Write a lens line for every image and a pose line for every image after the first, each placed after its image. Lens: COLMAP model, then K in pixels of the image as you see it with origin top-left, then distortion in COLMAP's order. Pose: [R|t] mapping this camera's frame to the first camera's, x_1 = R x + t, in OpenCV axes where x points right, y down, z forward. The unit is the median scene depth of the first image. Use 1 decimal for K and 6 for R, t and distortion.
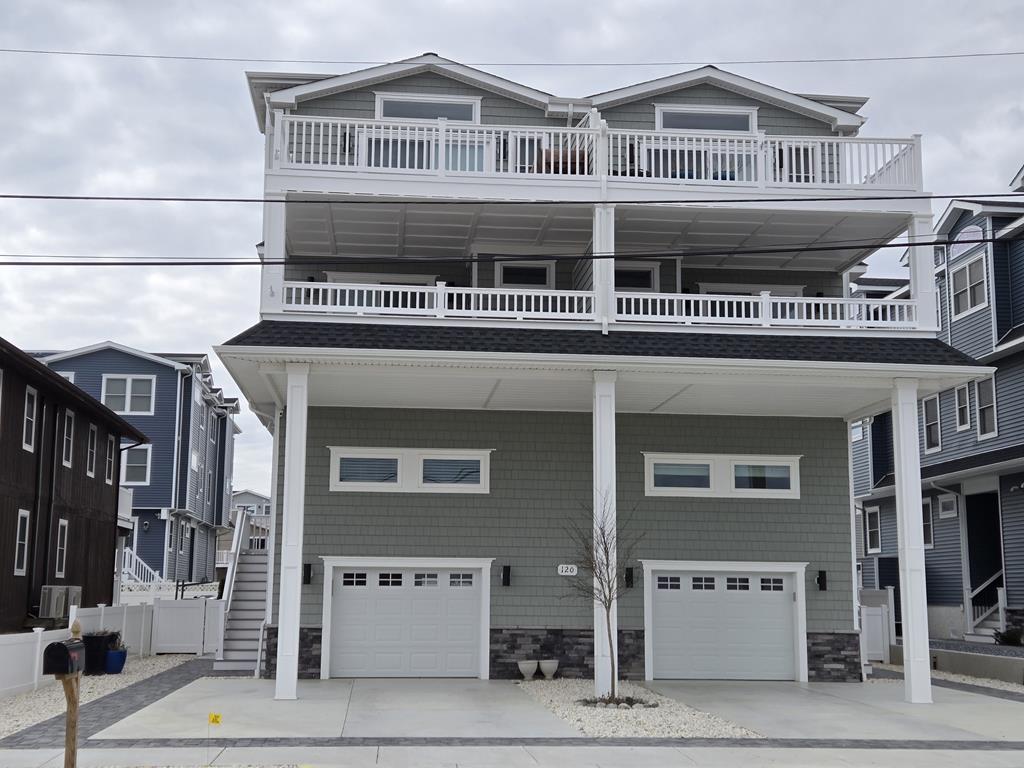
lens RADIAL K [[1273.0, 0, 510.4], [0, 1273.0, 384.2], [0, 0, 1]] dist [0.273231, 0.000000]
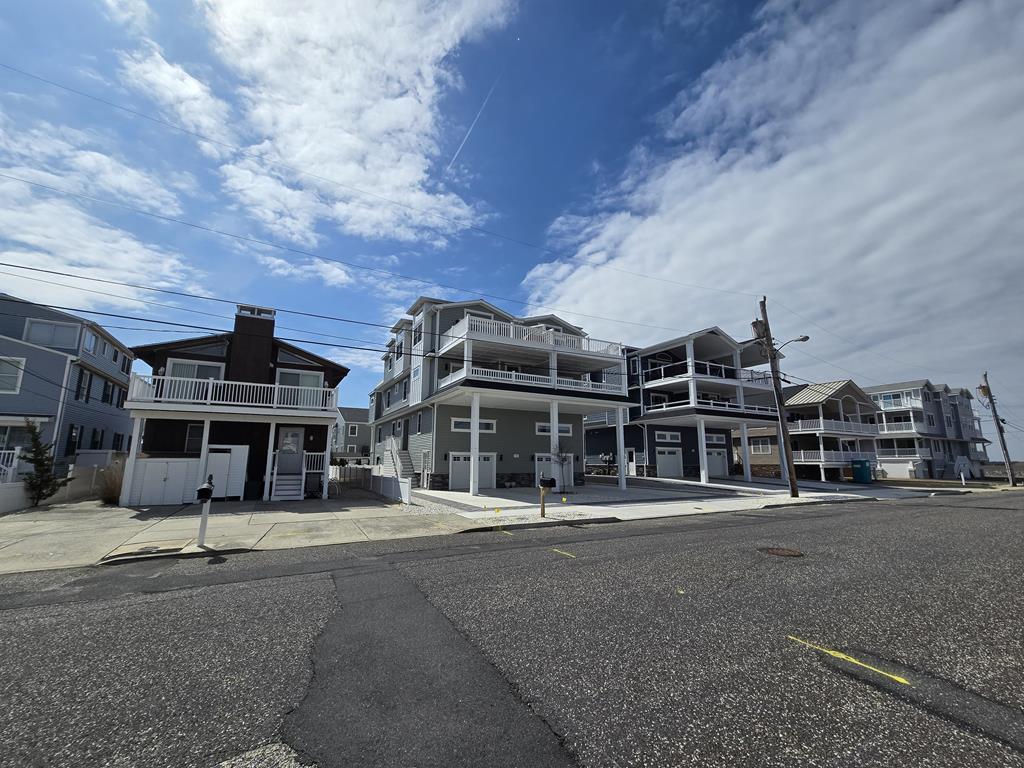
lens RADIAL K [[422.9, 0, 508.2], [0, 422.9, 388.6], [0, 0, 1]] dist [-0.000426, 0.000006]
pose [[0.926690, 0.061302, 0.370794, -0.403738], [-0.058077, 0.998114, -0.019868, -0.009377], [-0.371312, -0.003123, 0.928503, -0.027540]]
